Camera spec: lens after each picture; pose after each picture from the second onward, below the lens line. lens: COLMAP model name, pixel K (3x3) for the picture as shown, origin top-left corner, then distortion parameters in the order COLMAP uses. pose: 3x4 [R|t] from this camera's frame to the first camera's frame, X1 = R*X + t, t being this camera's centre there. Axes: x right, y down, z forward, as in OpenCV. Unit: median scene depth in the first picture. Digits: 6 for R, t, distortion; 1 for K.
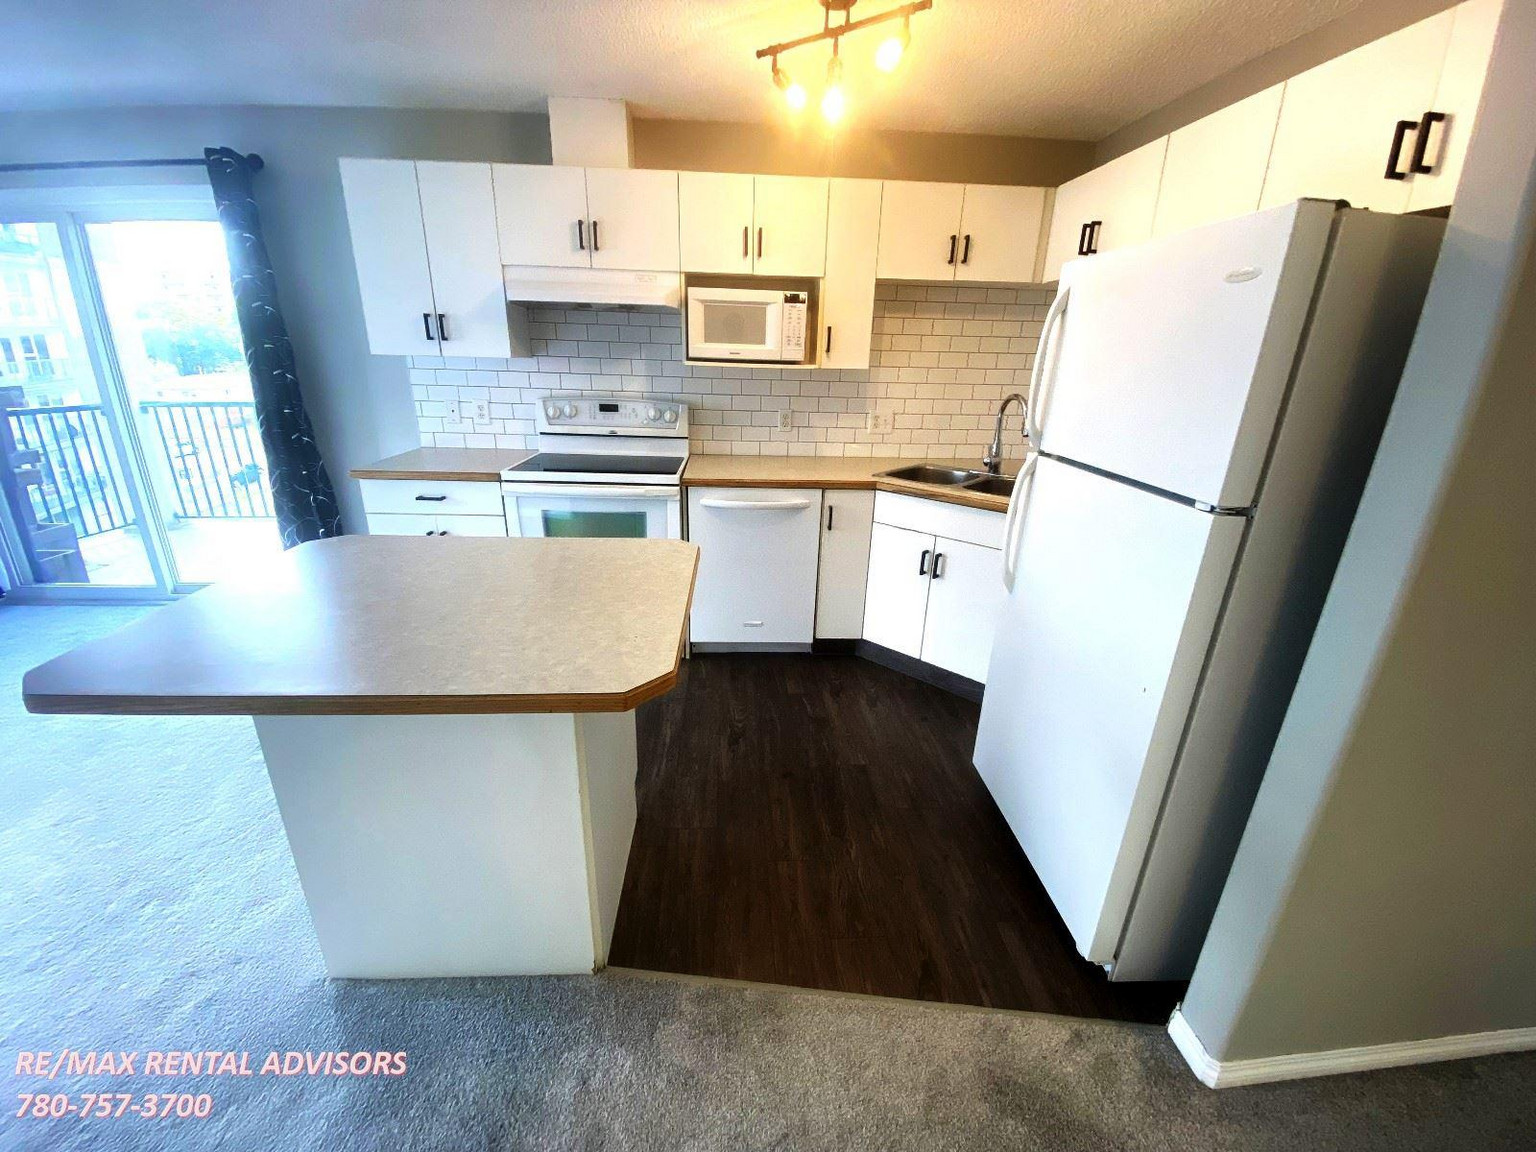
lens RADIAL K [[637.6, 0, 768.0], [0, 637.6, 576.0], [0, 0, 1]] dist [0.053255, -0.023066]
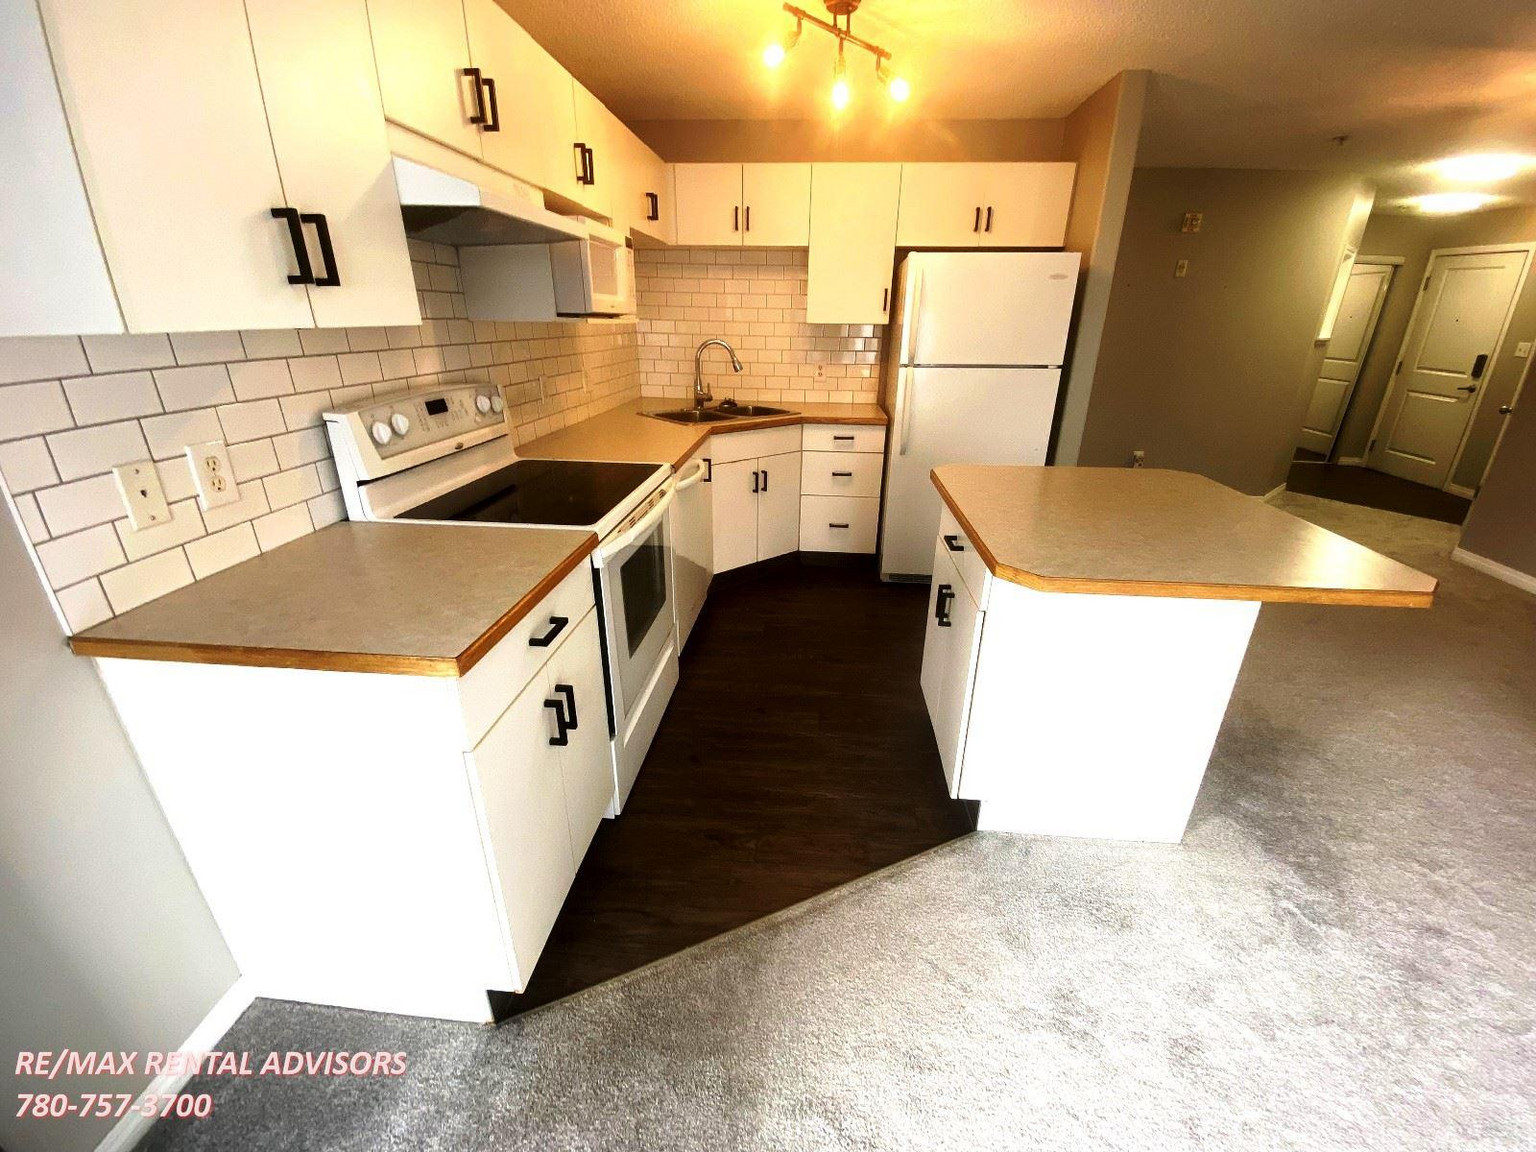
lens RADIAL K [[621.1, 0, 768.0], [0, 621.1, 576.0], [0, 0, 1]] dist [0.018770, -0.020030]
pose [[0.132820, -0.401560, 0.906150, -0.776629], [0.323962, 0.881623, 0.343205, -0.225723], [-0.936700, 0.247974, 0.247187, 0.628666]]
